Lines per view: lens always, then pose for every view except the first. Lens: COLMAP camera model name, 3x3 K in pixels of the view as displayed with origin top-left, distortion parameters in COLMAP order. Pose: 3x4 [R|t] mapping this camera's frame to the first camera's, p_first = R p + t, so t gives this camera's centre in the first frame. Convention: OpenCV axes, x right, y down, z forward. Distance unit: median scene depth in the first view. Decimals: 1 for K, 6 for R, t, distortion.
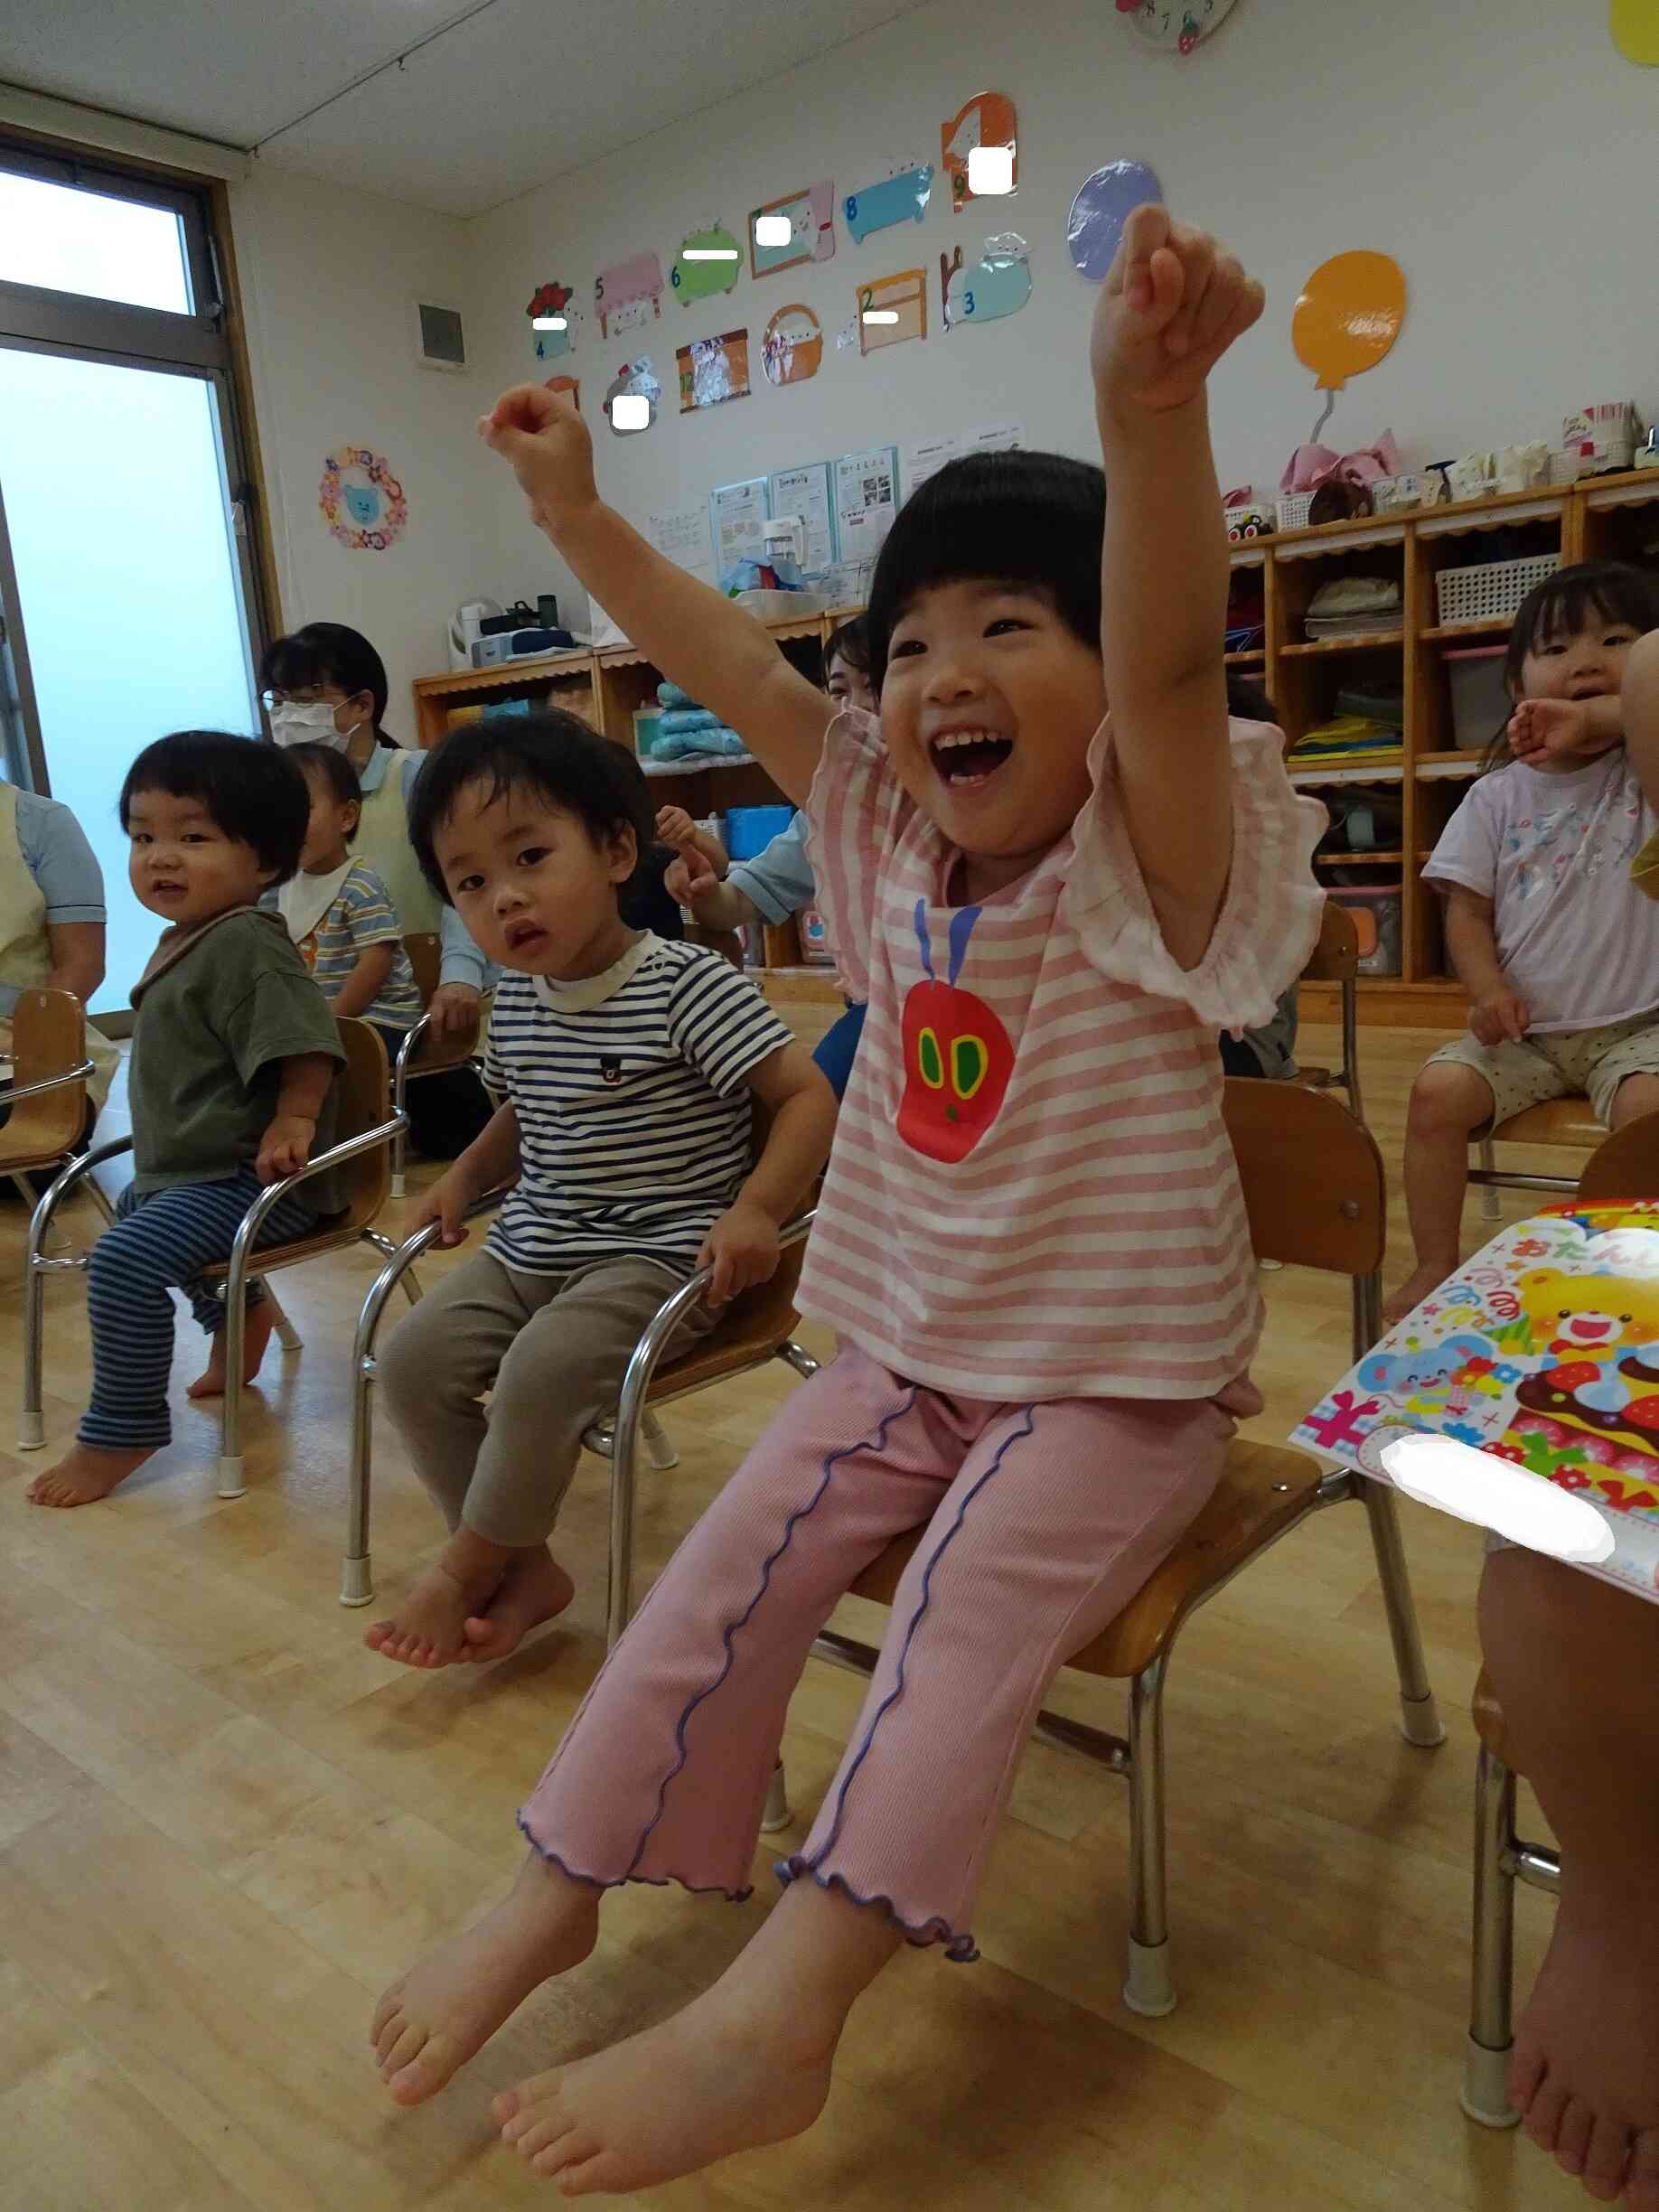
lens RADIAL K [[1637.5, 0, 829.5], [0, 1637.5, 1106.0], [0, 0, 1]] dist [0.042787, 0.006256]
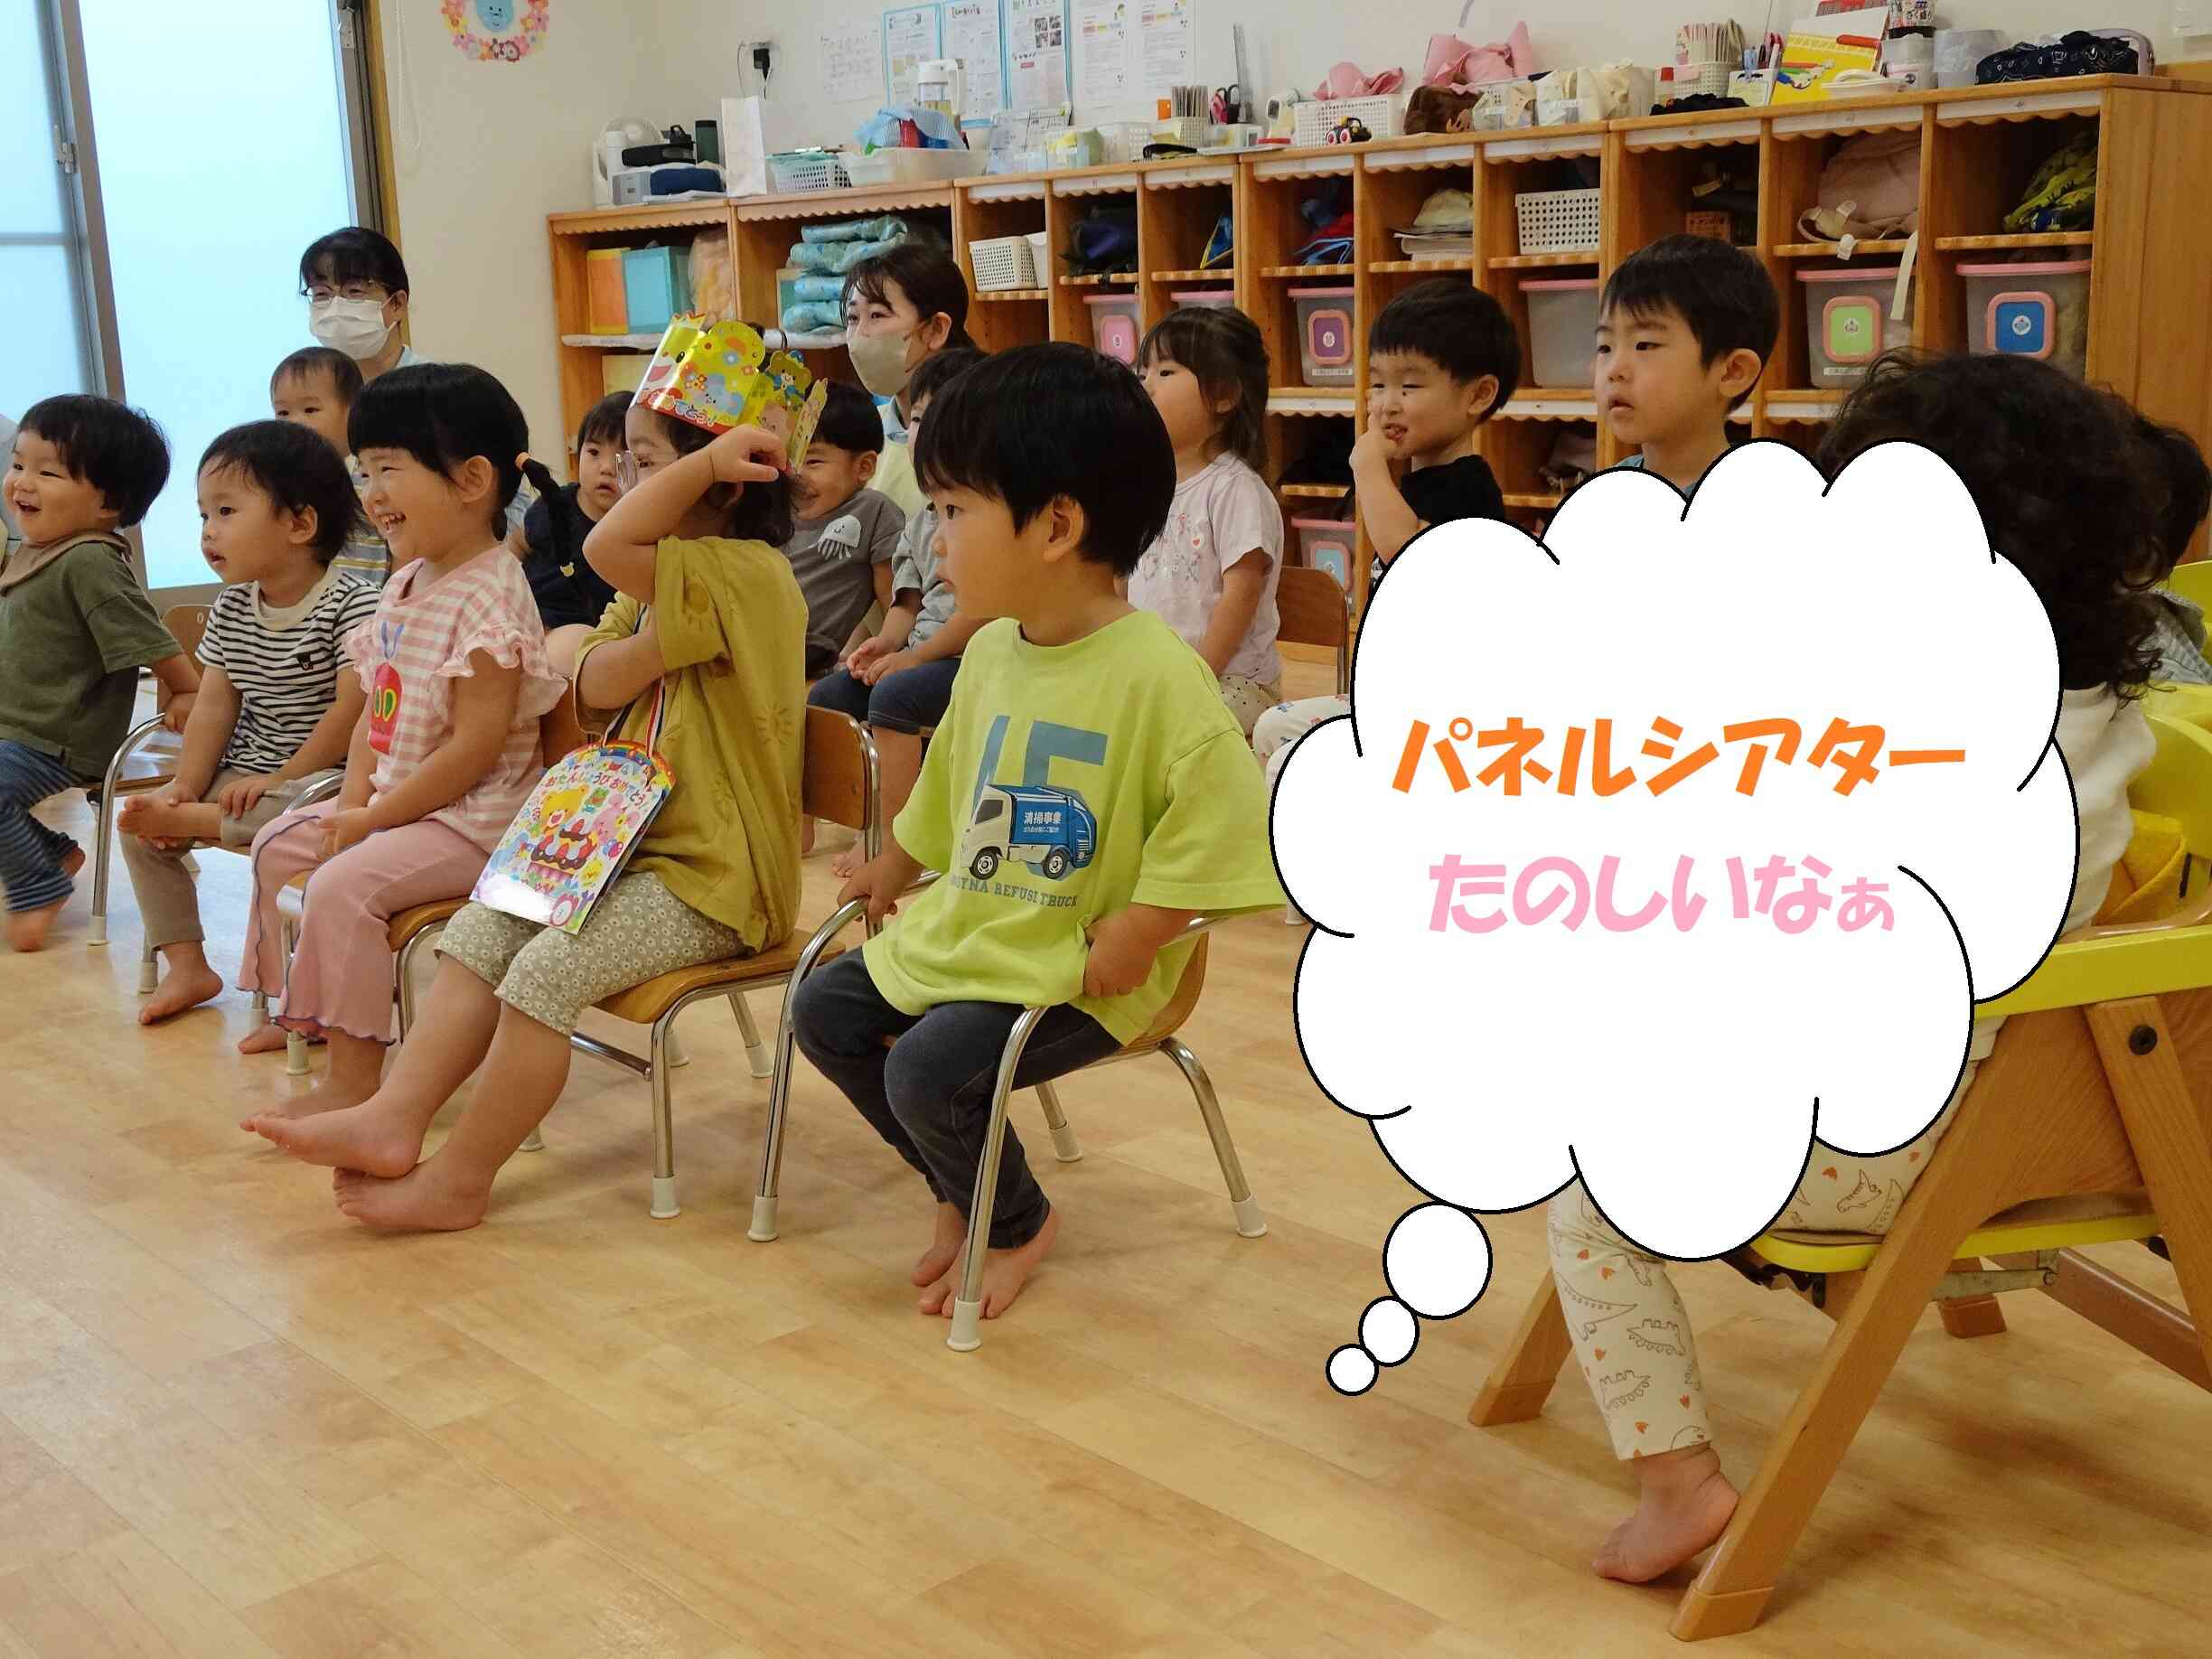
lens RADIAL K [[2448.4, 0, 1106.0], [0, 2448.4, 829.5], [0, 0, 1]] dist [0.081004, -0.015676]
pose [[0.993702, 0.060935, -0.094035, 0.268446], [-0.058565, 0.997898, 0.027754, 0.009090], [0.095529, -0.022072, 0.995182, -0.386497]]
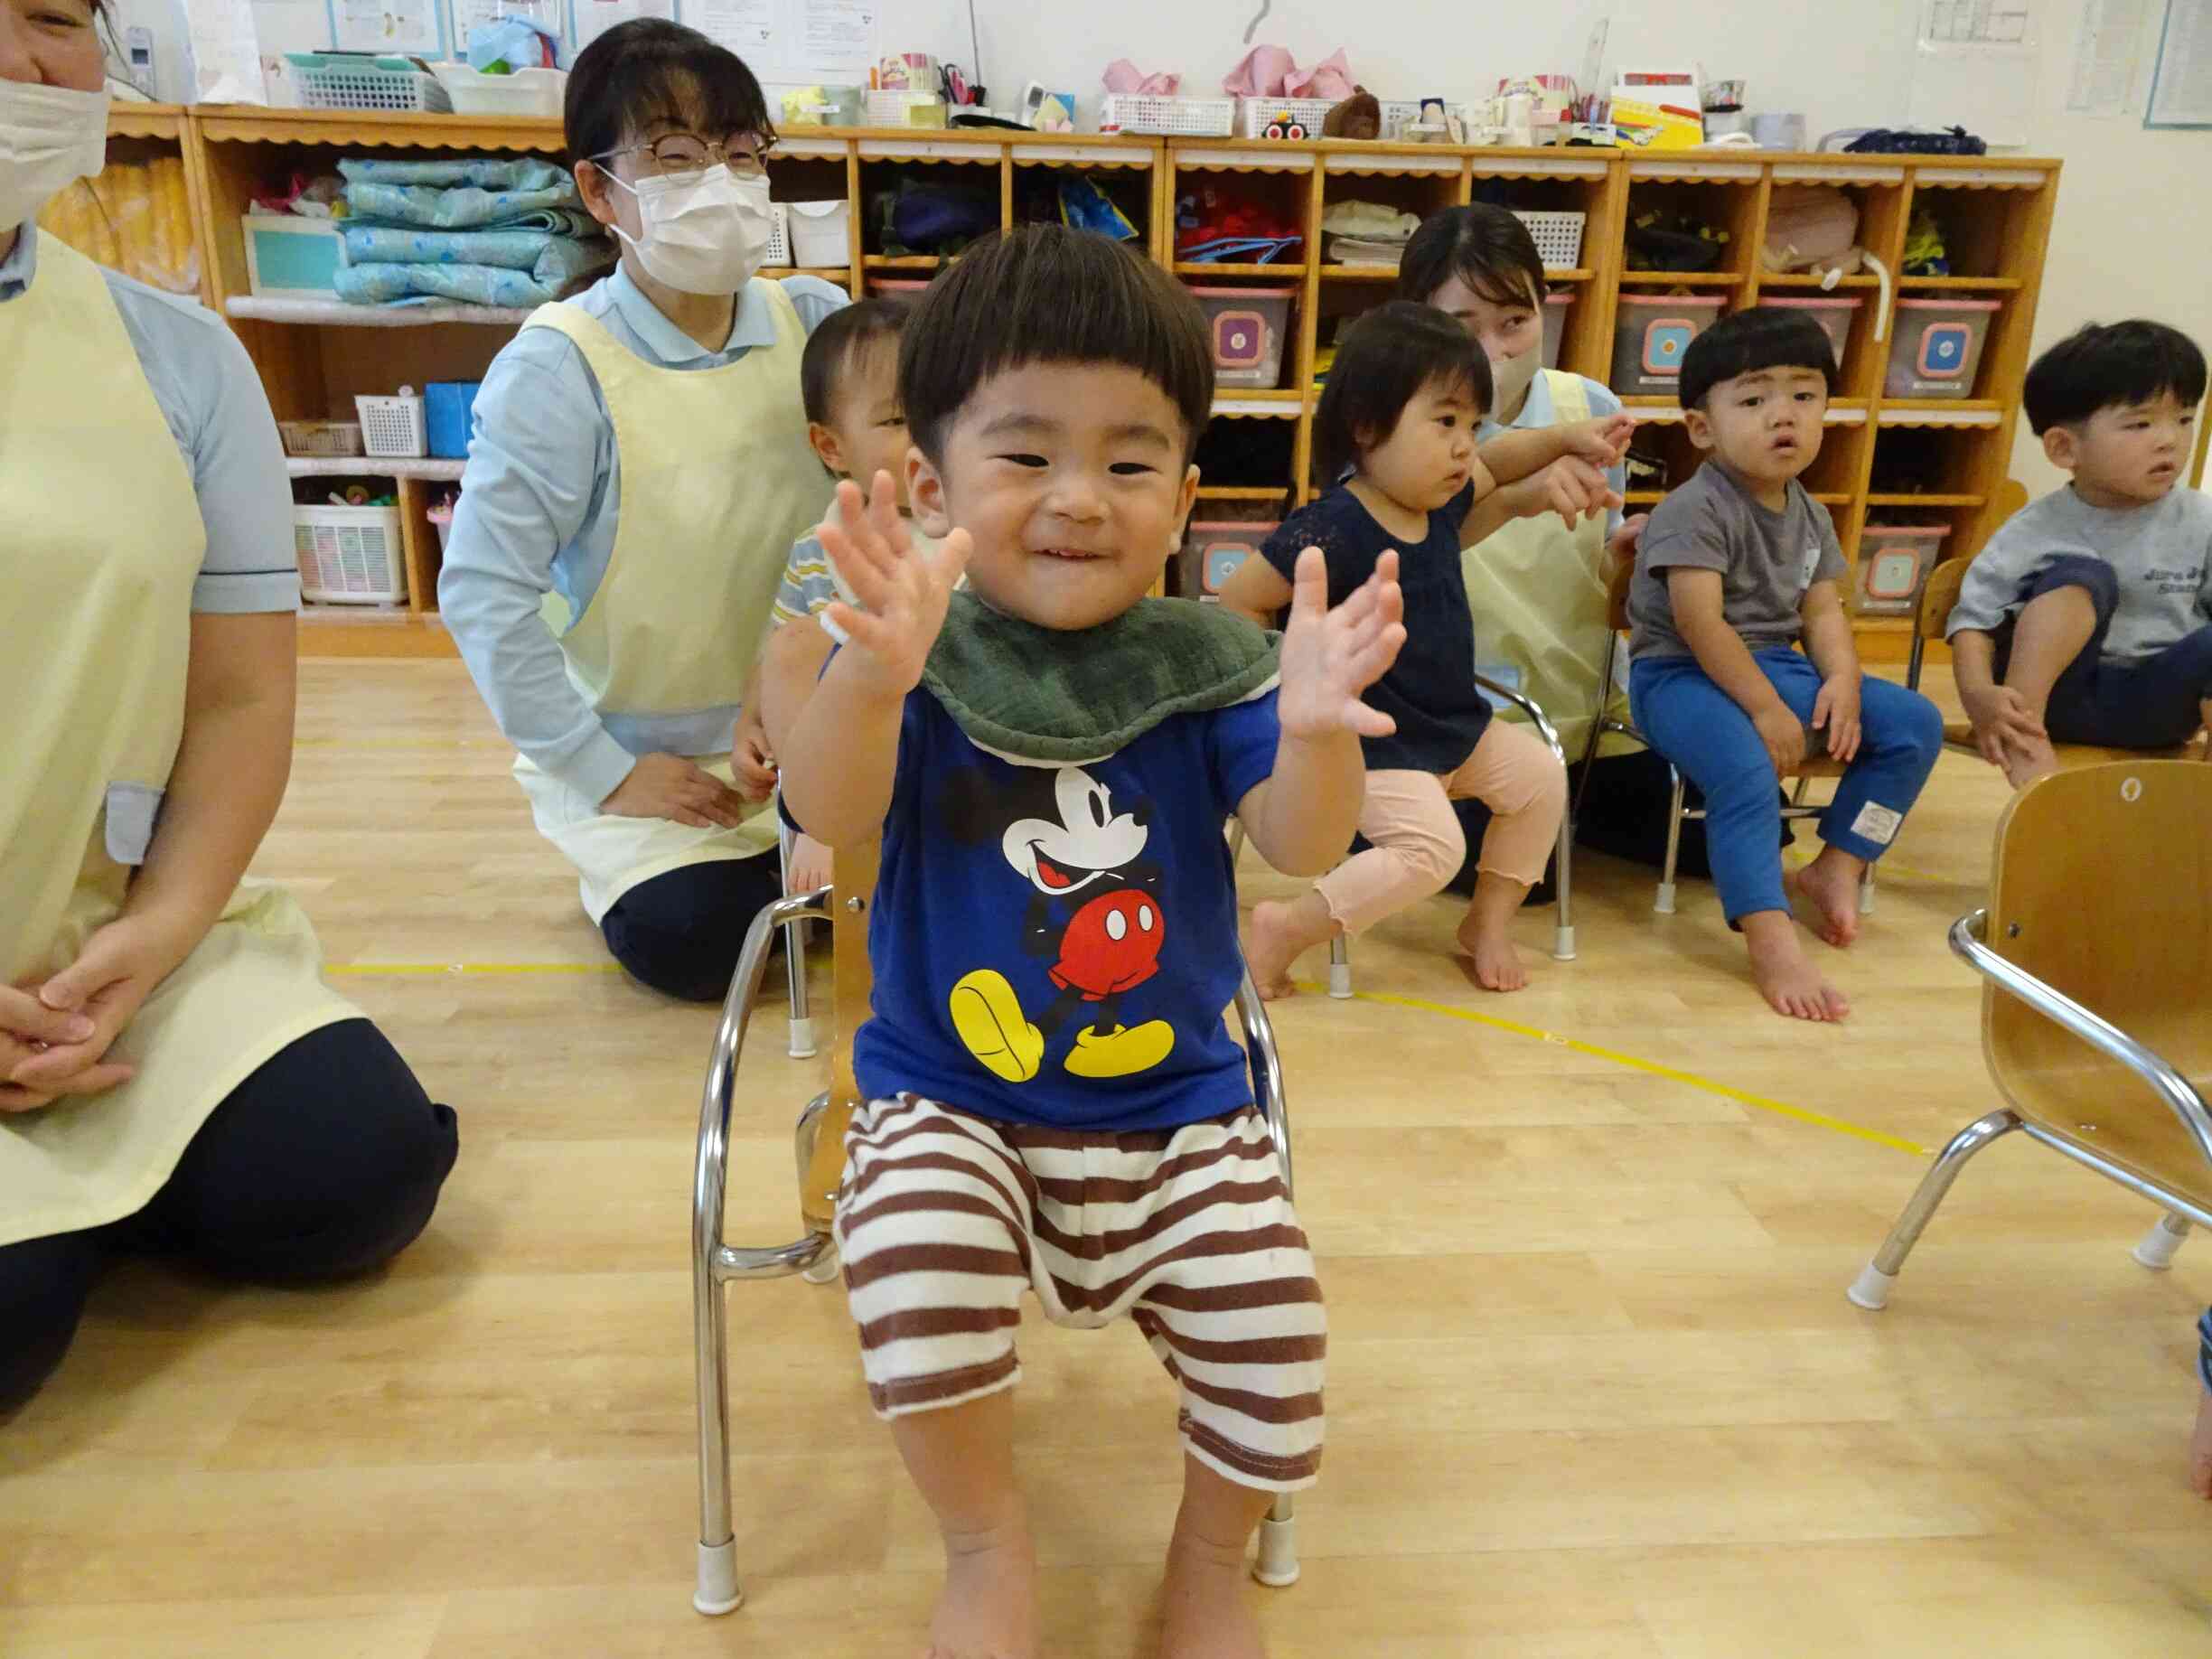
lens RADIAL K [[1637.5, 0, 1106.0], [0, 1637.5, 829.5], [0, 0, 1]] dist [0.042787, 0.006256]
pose [[0.722570, -0.103755, 0.683467, -0.477574], [0.064329, 0.994474, 0.082960, -0.041789], [-0.688298, -0.015978, 0.725252, 0.381120]]
